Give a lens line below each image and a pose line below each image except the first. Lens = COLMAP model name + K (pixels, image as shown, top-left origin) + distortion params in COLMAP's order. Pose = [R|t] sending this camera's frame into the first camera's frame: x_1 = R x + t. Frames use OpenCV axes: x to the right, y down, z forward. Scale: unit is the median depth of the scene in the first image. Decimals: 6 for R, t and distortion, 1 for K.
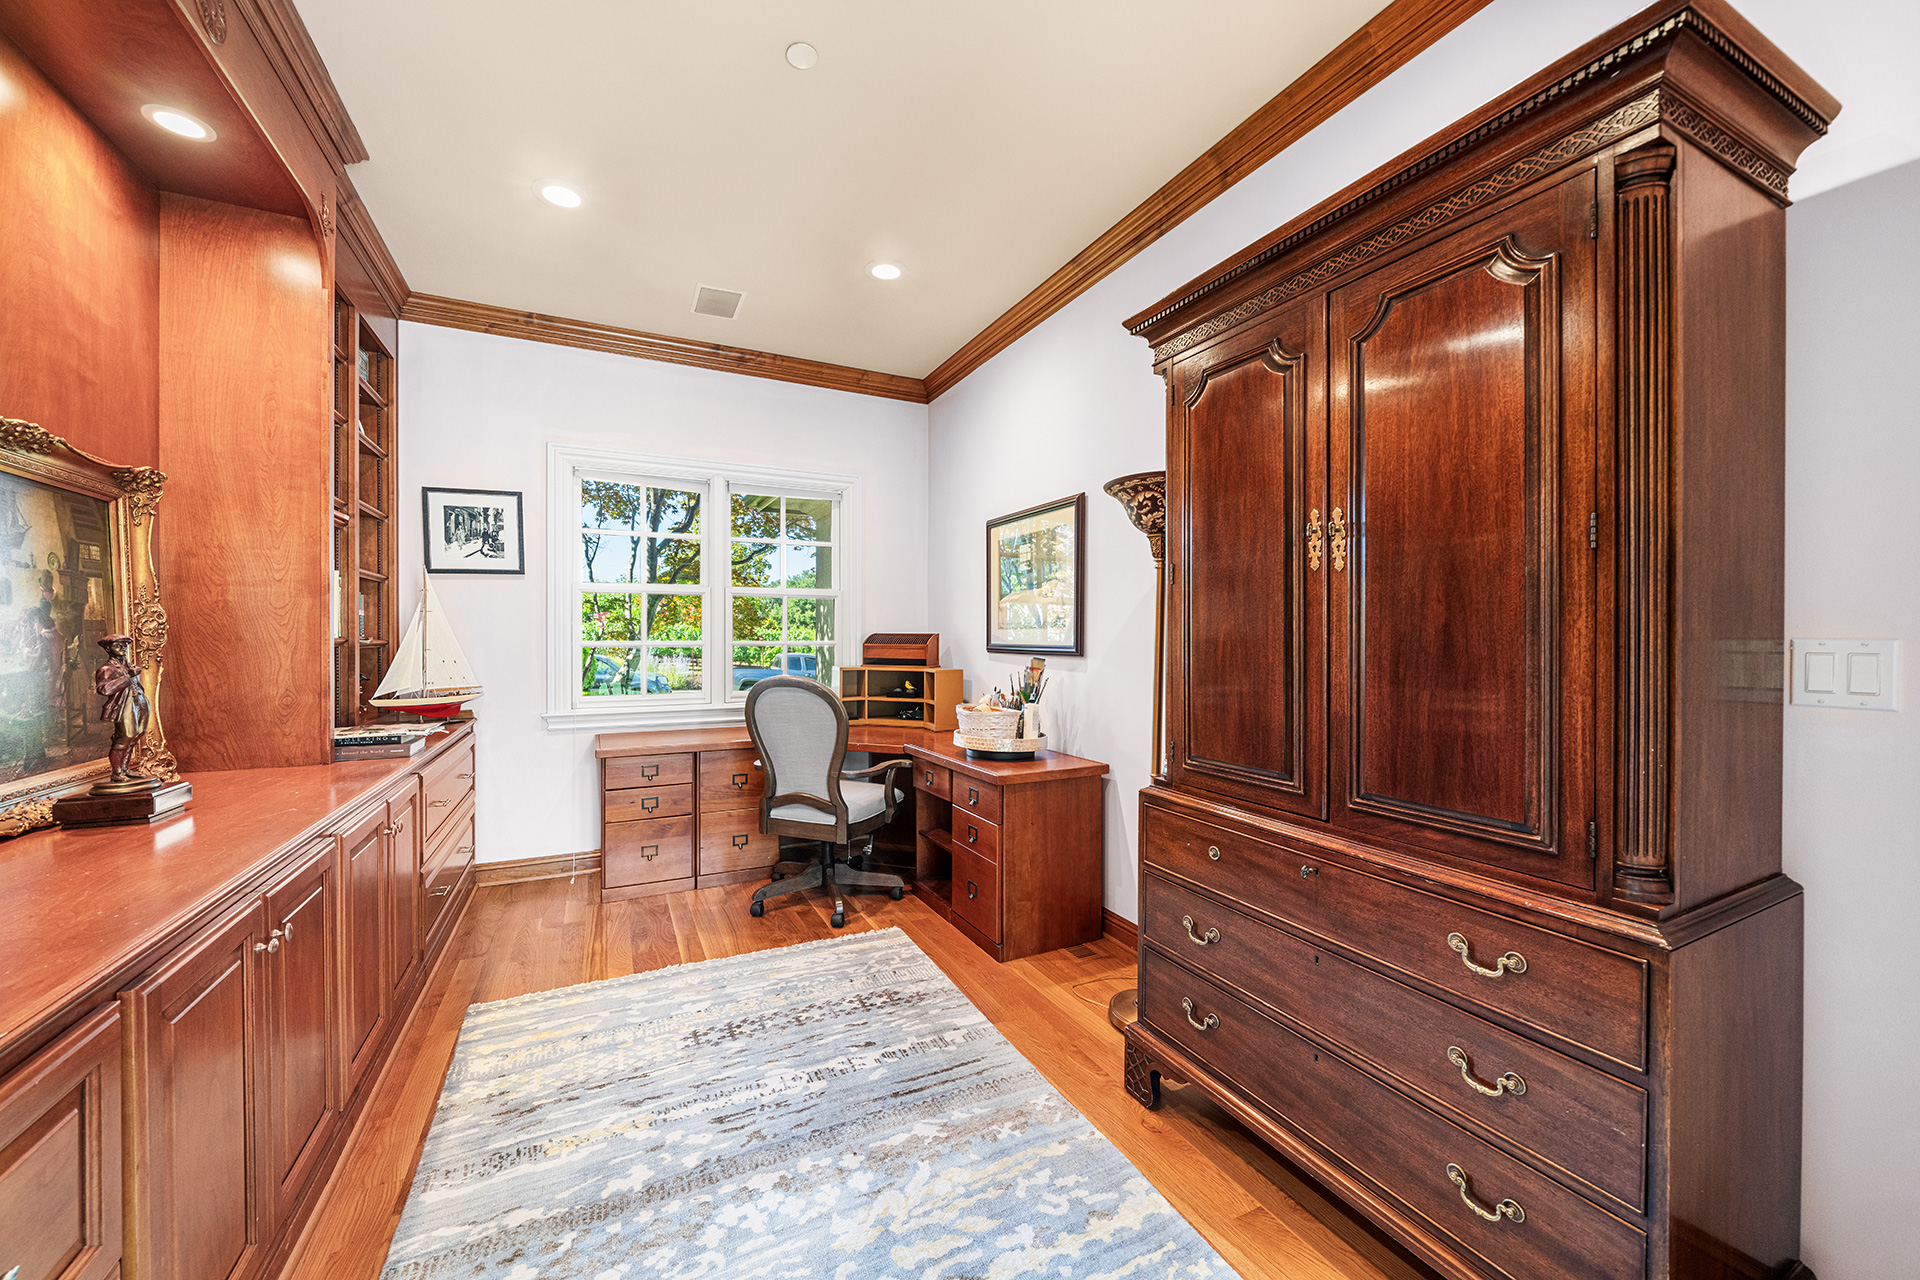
lens RADIAL K [[653.2, 0, 955.9], [0, 653.2, 644.5], [0, 0, 1]] dist [-0.001464, -0.000035]
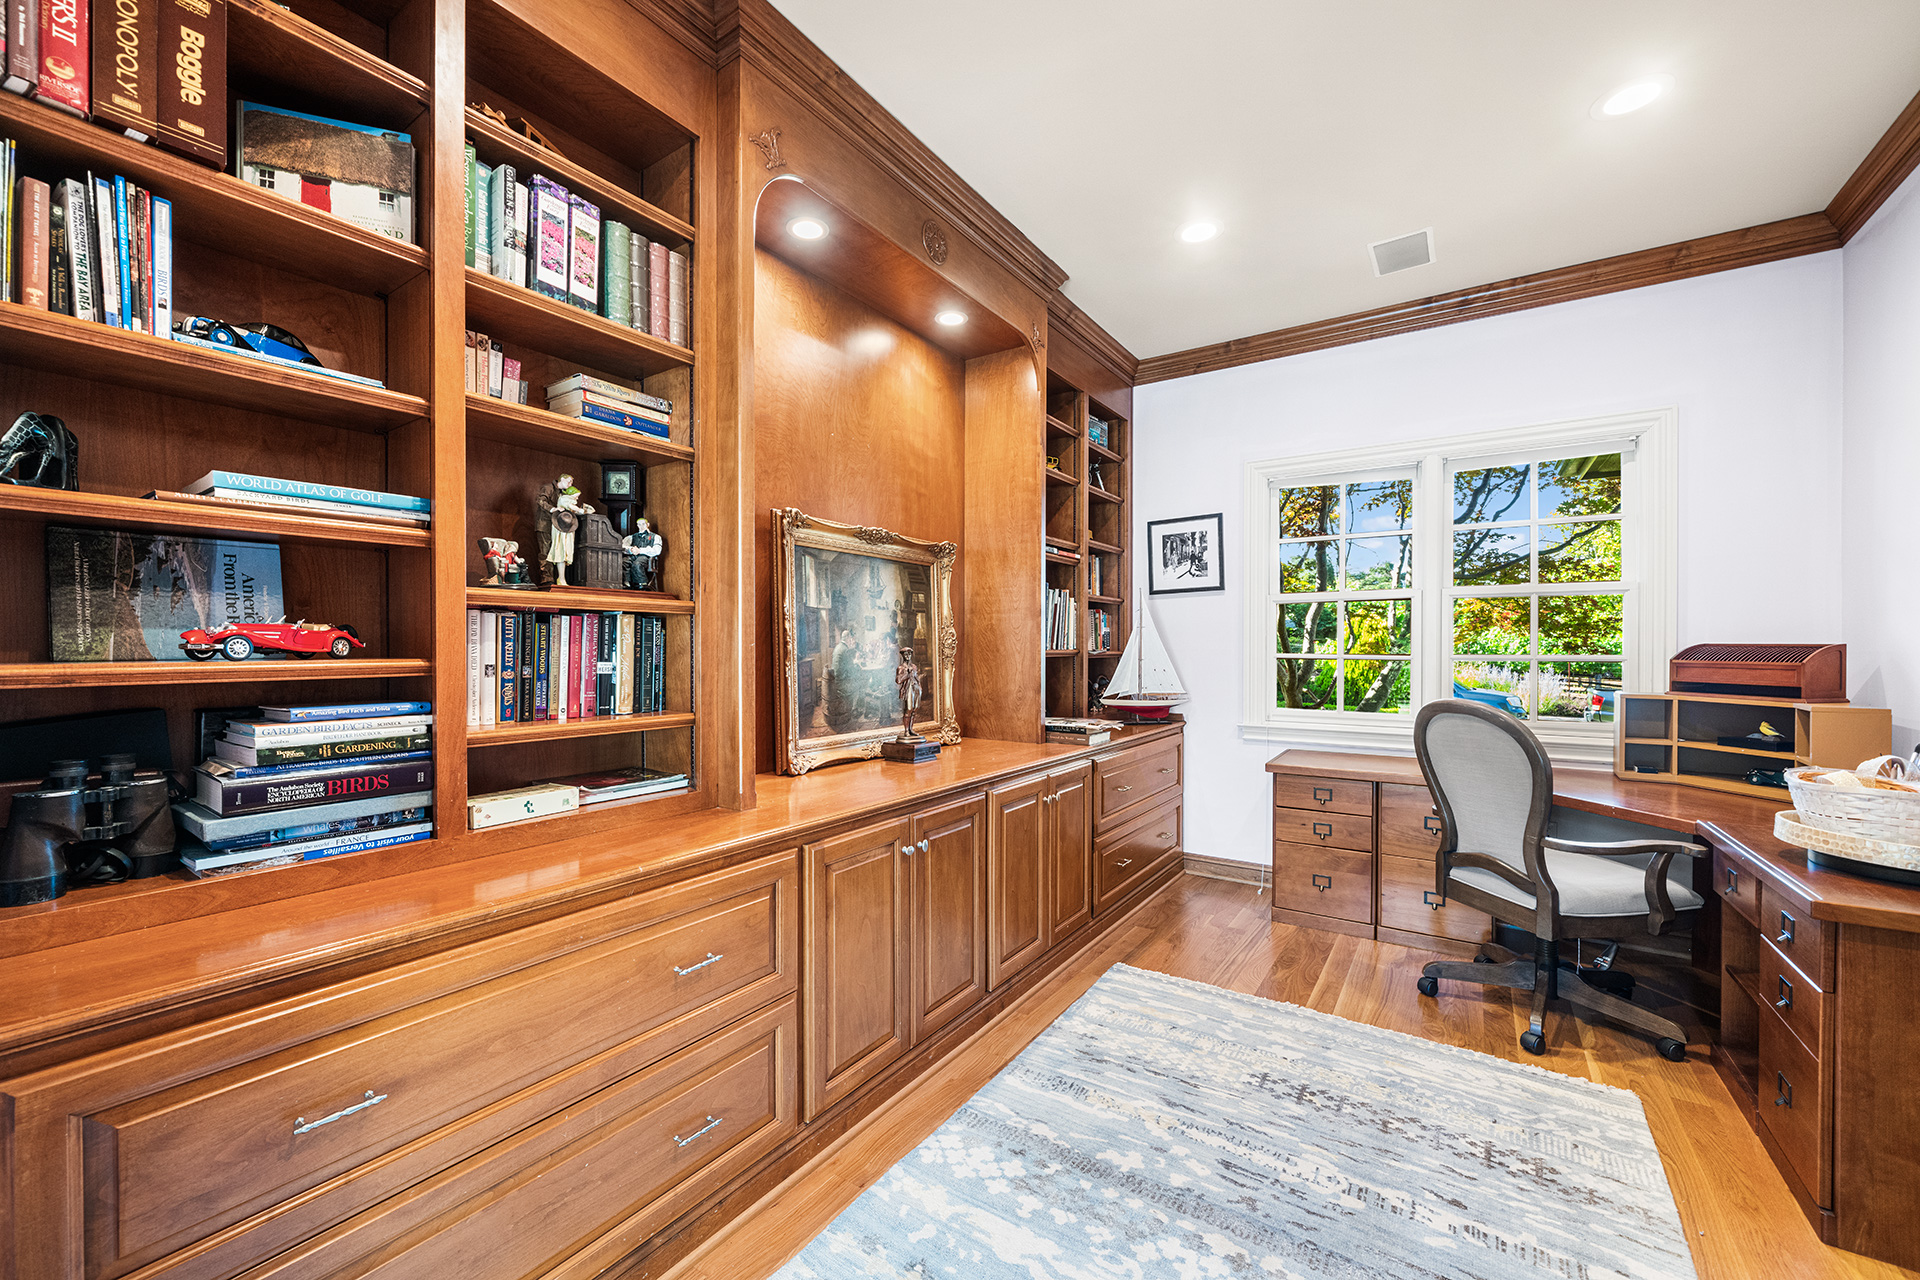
lens RADIAL K [[693.6, 0, 962.1], [0, 693.6, 654.3], [0, 0, 1]] dist [-0.002626, 0.000047]
pose [[0.560109, 0.007230, -0.828387, 0.100058], [-0.010494, 0.999944, 0.001632, -0.000820], [0.828352, 0.007779, 0.560153, 0.050205]]
